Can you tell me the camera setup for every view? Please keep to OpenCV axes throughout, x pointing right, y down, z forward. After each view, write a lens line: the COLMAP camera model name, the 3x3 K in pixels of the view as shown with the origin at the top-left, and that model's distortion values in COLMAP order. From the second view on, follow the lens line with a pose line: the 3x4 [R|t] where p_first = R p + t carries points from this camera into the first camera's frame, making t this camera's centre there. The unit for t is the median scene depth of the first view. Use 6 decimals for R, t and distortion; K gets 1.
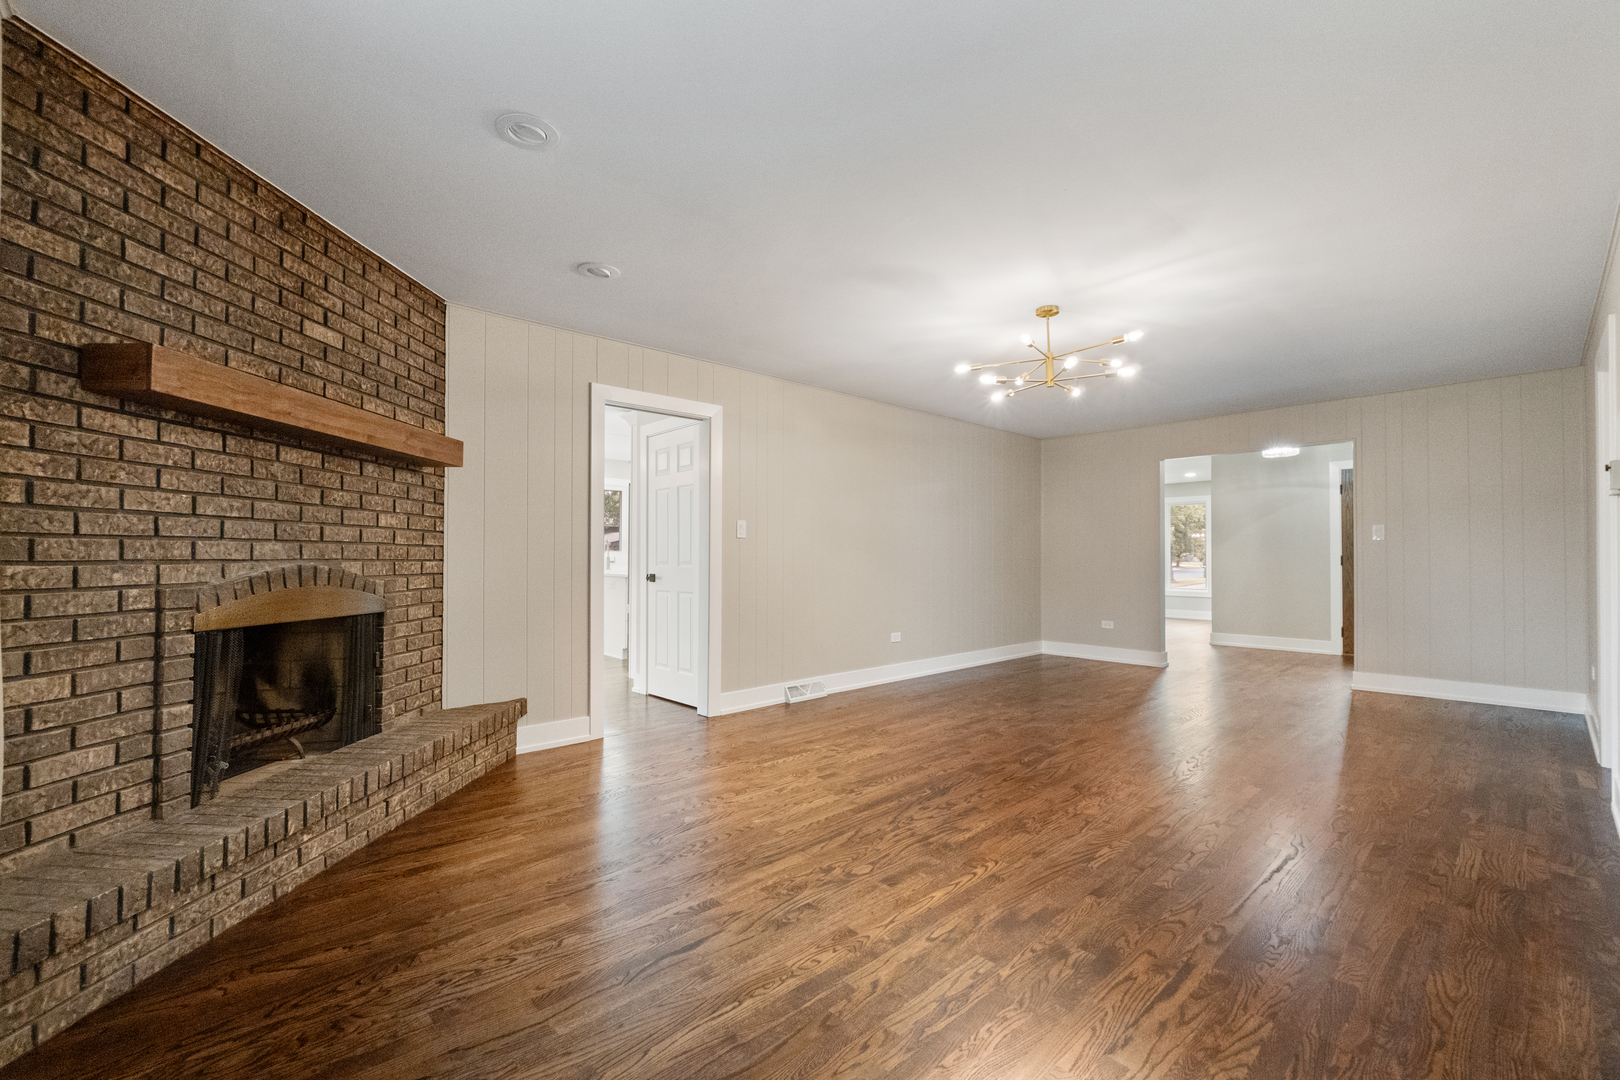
lens RADIAL K [[667.4, 0, 809.4], [0, 667.4, 553.2], [0, 0, 1]] dist [-0.032642, 0.000279]
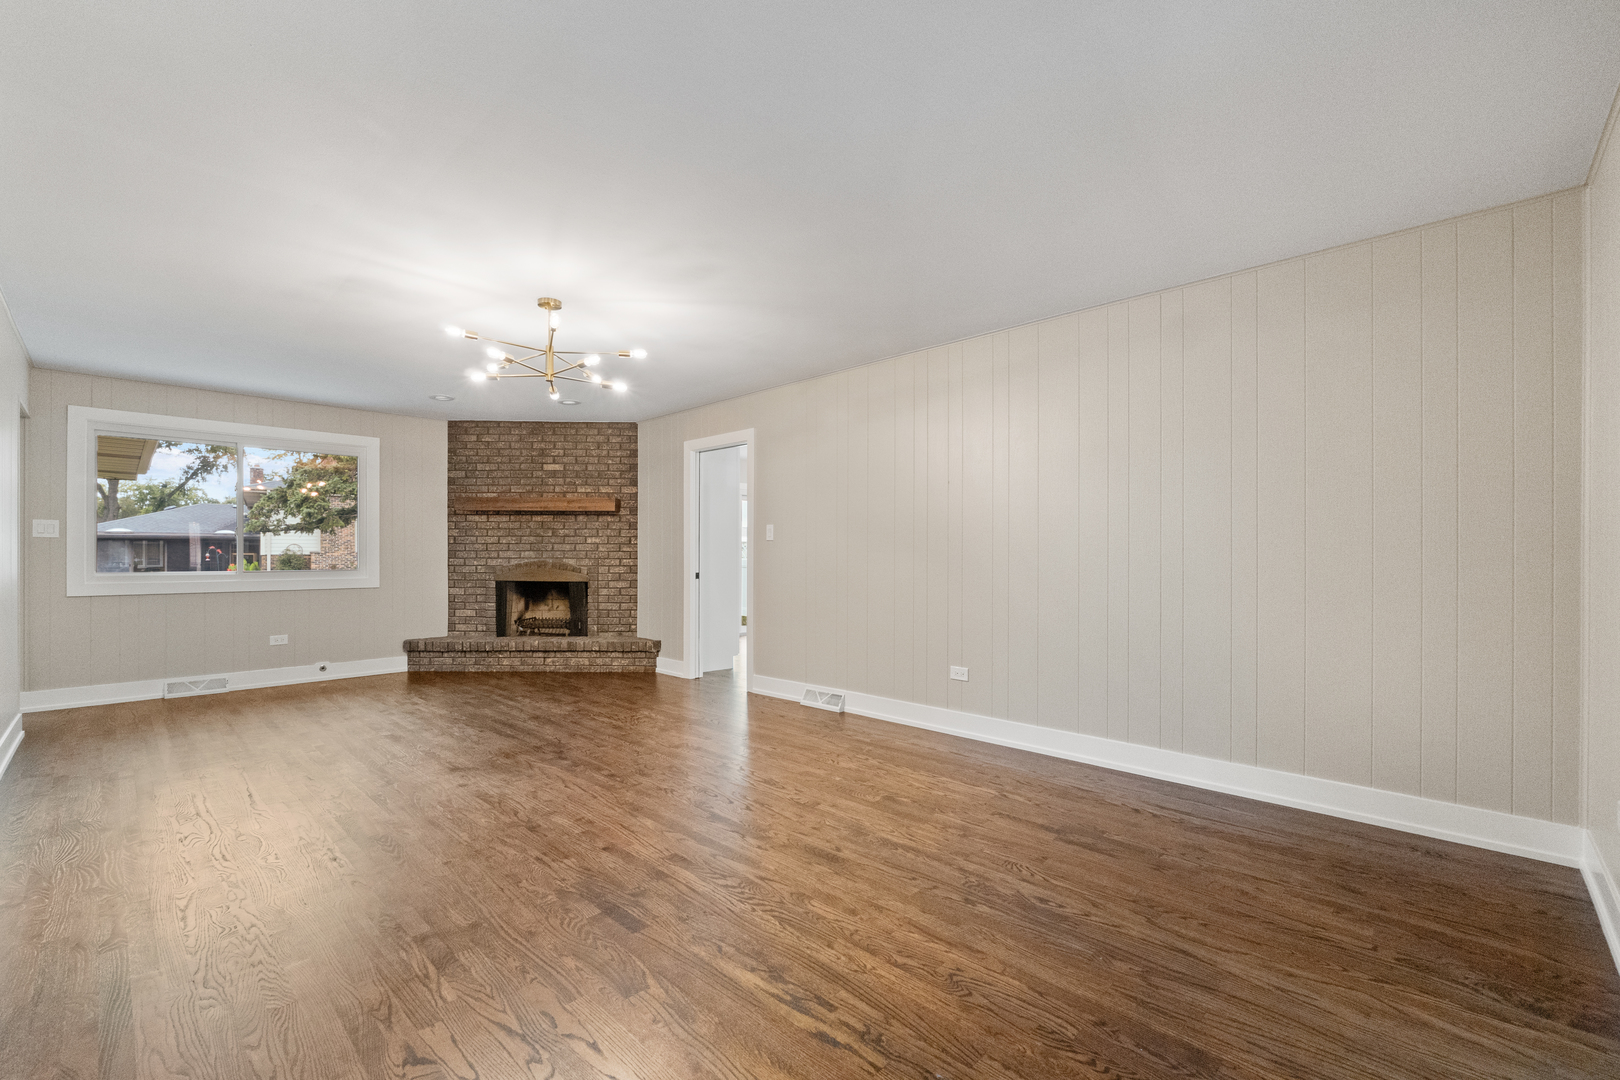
lens RADIAL K [[667.4, 0, 809.4], [0, 667.4, 553.2], [0, 0, 1]] dist [-0.032642, 0.000279]
pose [[0.067987, -0.003786, -0.997679, 1.619551], [0.003747, 0.999987, -0.003540, 0.004009], [0.997679, -0.003497, 0.068000, 1.584125]]
